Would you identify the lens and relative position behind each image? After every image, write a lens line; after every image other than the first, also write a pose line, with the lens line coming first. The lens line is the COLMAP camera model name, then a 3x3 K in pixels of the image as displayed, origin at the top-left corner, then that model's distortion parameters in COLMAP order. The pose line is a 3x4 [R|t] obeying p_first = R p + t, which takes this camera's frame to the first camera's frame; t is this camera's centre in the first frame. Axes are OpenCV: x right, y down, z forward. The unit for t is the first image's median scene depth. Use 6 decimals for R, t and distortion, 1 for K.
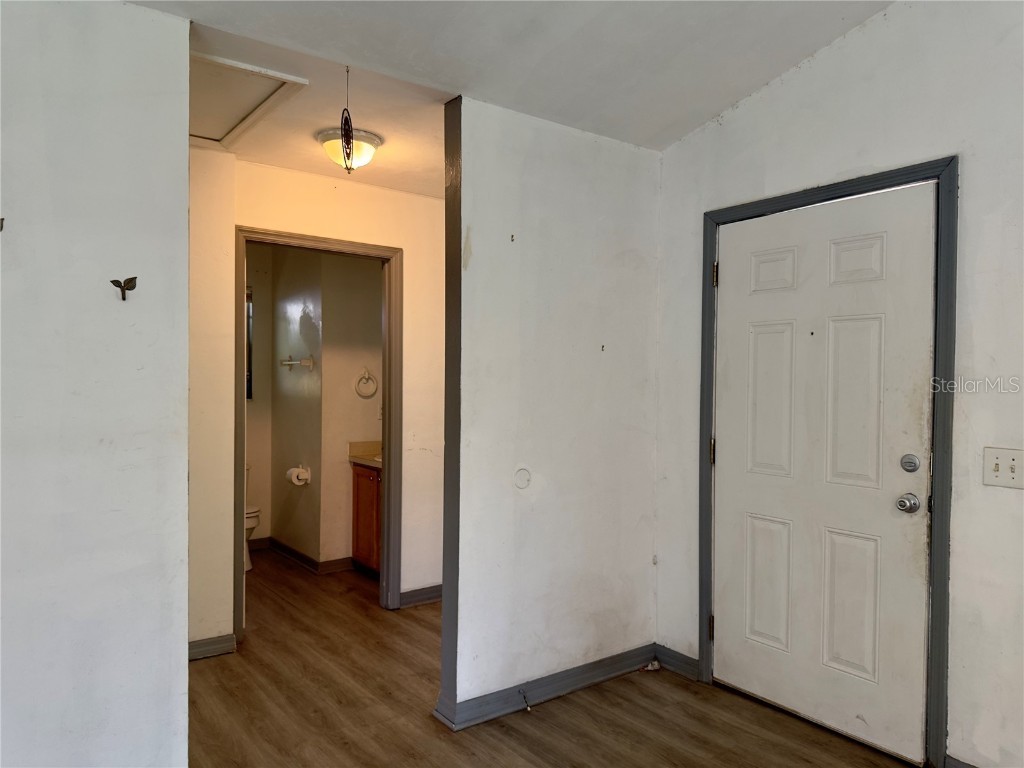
lens RADIAL K [[722.7, 0, 515.3], [0, 722.7, 386.8], [0, 0, 1]] dist [0.009705, -0.017222]
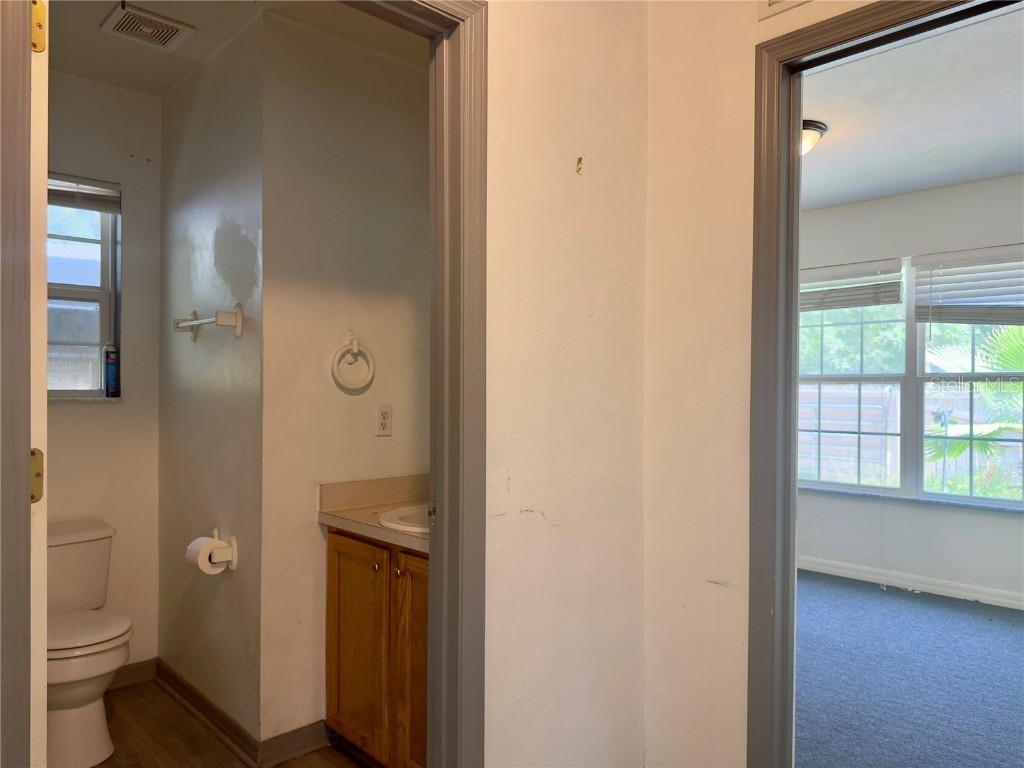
lens RADIAL K [[722.7, 0, 508.6], [0, 722.7, 377.0], [0, 0, 1]] dist [0.009705, -0.017222]
pose [[0.995428, -0.006070, 0.095324, -0.147692], [0.007492, 0.999866, -0.014559, 0.012422], [-0.095223, 0.015207, 0.995340, 0.497293]]
